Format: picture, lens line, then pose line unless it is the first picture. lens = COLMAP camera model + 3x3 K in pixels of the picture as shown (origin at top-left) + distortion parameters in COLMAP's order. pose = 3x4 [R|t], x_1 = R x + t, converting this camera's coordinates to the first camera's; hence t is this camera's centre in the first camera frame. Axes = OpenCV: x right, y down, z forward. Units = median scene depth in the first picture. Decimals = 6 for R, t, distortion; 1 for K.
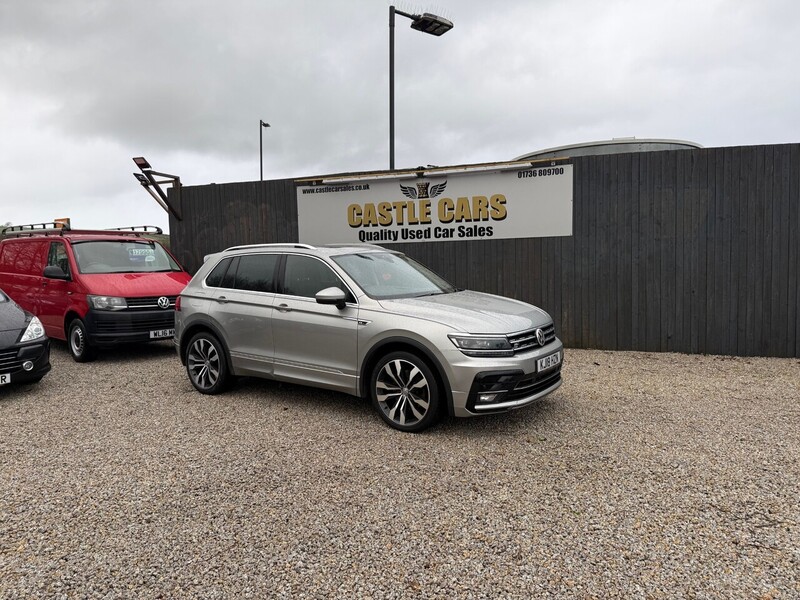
lens RADIAL K [[555.7, 0, 397.3], [0, 555.7, 299.6], [0, 0, 1]] dist [0.154988, -0.231155]
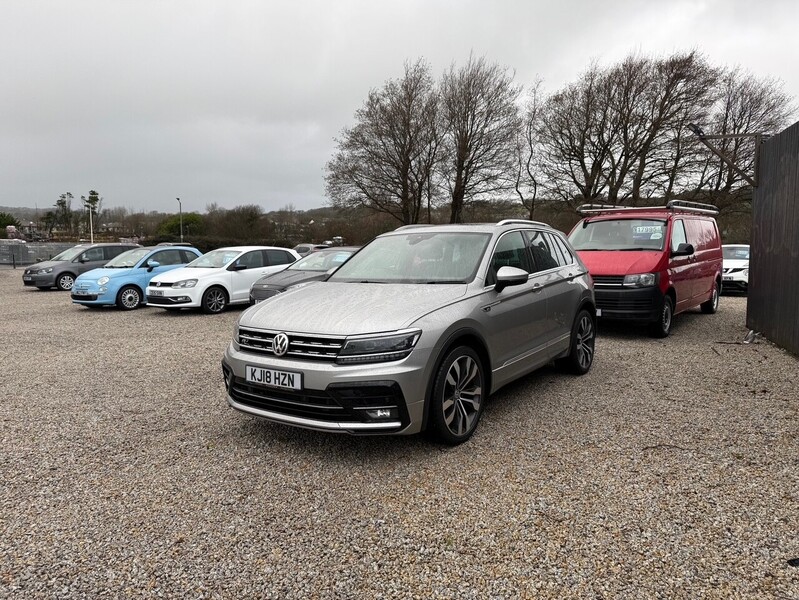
lens RADIAL K [[556.8, 0, 400.6], [0, 556.8, 297.1], [0, 0, 1]] dist [0.093614, -0.126626]
pose [[0.018219, 0.104210, -0.994388, 0.513966], [-0.059989, 0.992876, 0.102952, -0.043470], [0.998033, 0.057776, 0.024341, 0.583031]]
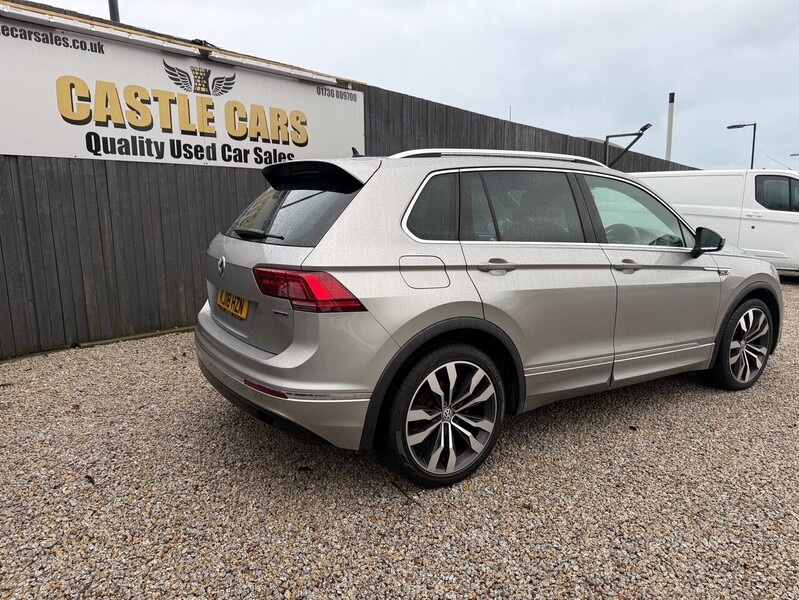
lens RADIAL K [[559.6, 0, 395.5], [0, 559.6, 297.9], [0, 0, 1]] dist [0.078864, -0.106178]
pose [[0.375482, -0.130536, 0.917591, -0.488929], [0.053182, 0.991436, 0.119278, -0.020782], [-0.925303, 0.004012, 0.379209, 0.574579]]
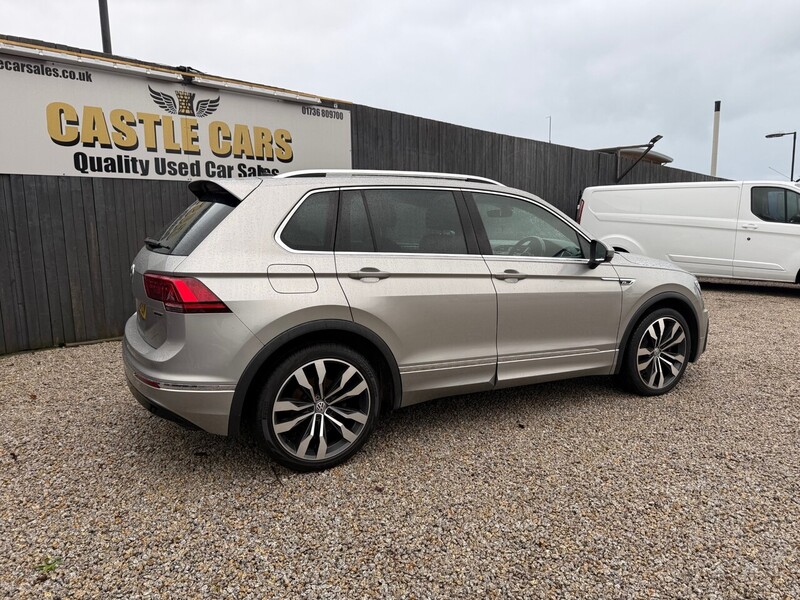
lens RADIAL K [[557.5, 0, 401.1], [0, 557.5, 297.1], [0, 0, 1]] dist [0.093614, -0.126626]
pose [[0.439363, -0.108922, 0.891681, -0.480982], [0.051089, 0.994045, 0.096253, -0.016563], [-0.896855, 0.003265, 0.442312, 0.476221]]
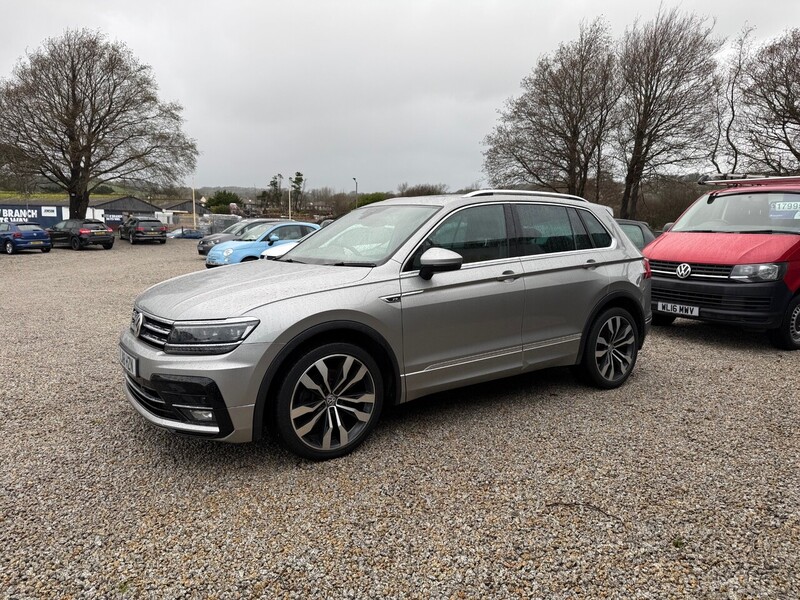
lens RADIAL K [[560.3, 0, 396.0], [0, 560.3, 297.9], [0, 0, 1]] dist [0.078864, -0.106178]
pose [[-0.309952, 0.134245, -0.941227, 0.415321], [-0.067395, 0.984388, 0.162595, -0.052403], [0.948360, 0.113831, -0.296066, 0.770499]]
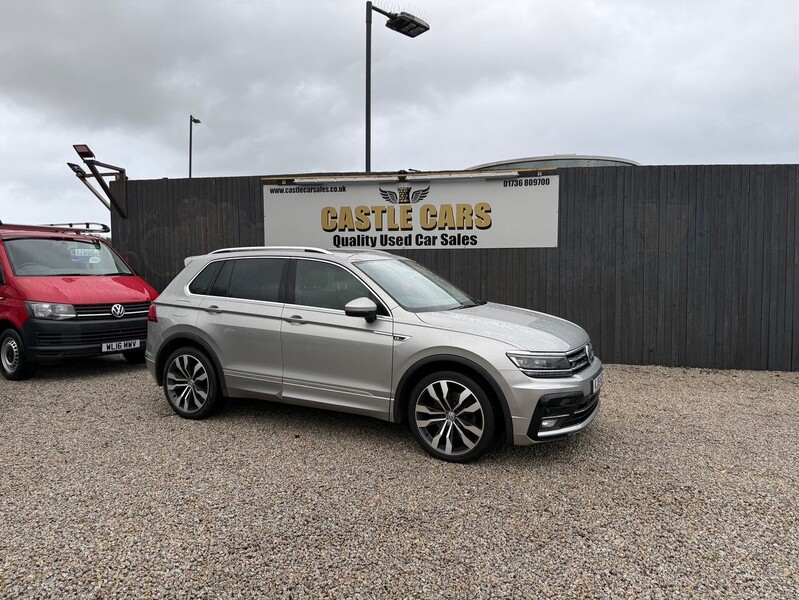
lens RADIAL K [[553.4, 0, 404.5], [0, 553.4, 299.6], [0, 0, 1]] dist [0.173381, -0.298373]
pose [[0.988344, 0.013707, 0.151616, -0.096962], [-0.011668, 0.999829, -0.014331, -0.003789], [-0.151786, 0.012395, 0.988336, 0.064043]]
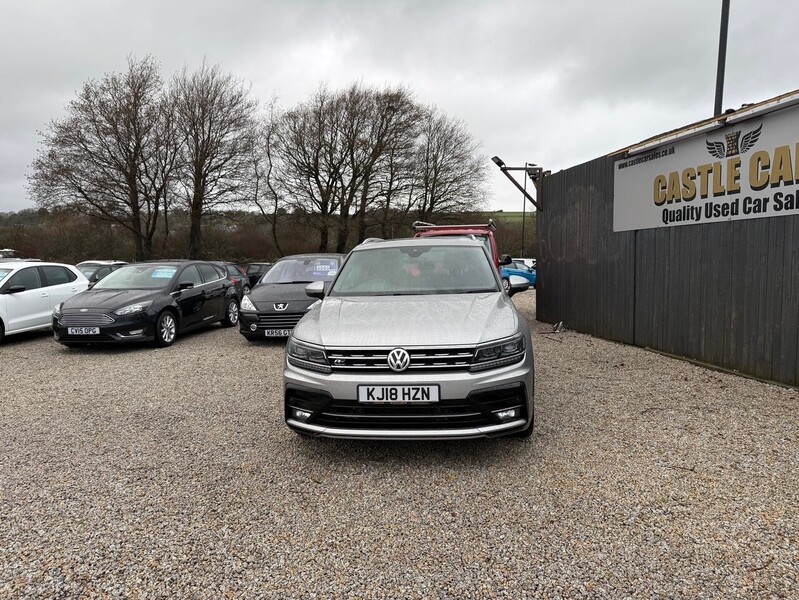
lens RADIAL K [[559.6, 0, 395.5], [0, 559.6, 297.9], [0, 0, 1]] dist [0.078864, -0.106178]
pose [[0.495655, 0.071350, -0.865584, 0.456917], [-0.049071, 0.997328, 0.054110, -0.028636], [0.867132, 0.015655, 0.497832, 0.318347]]
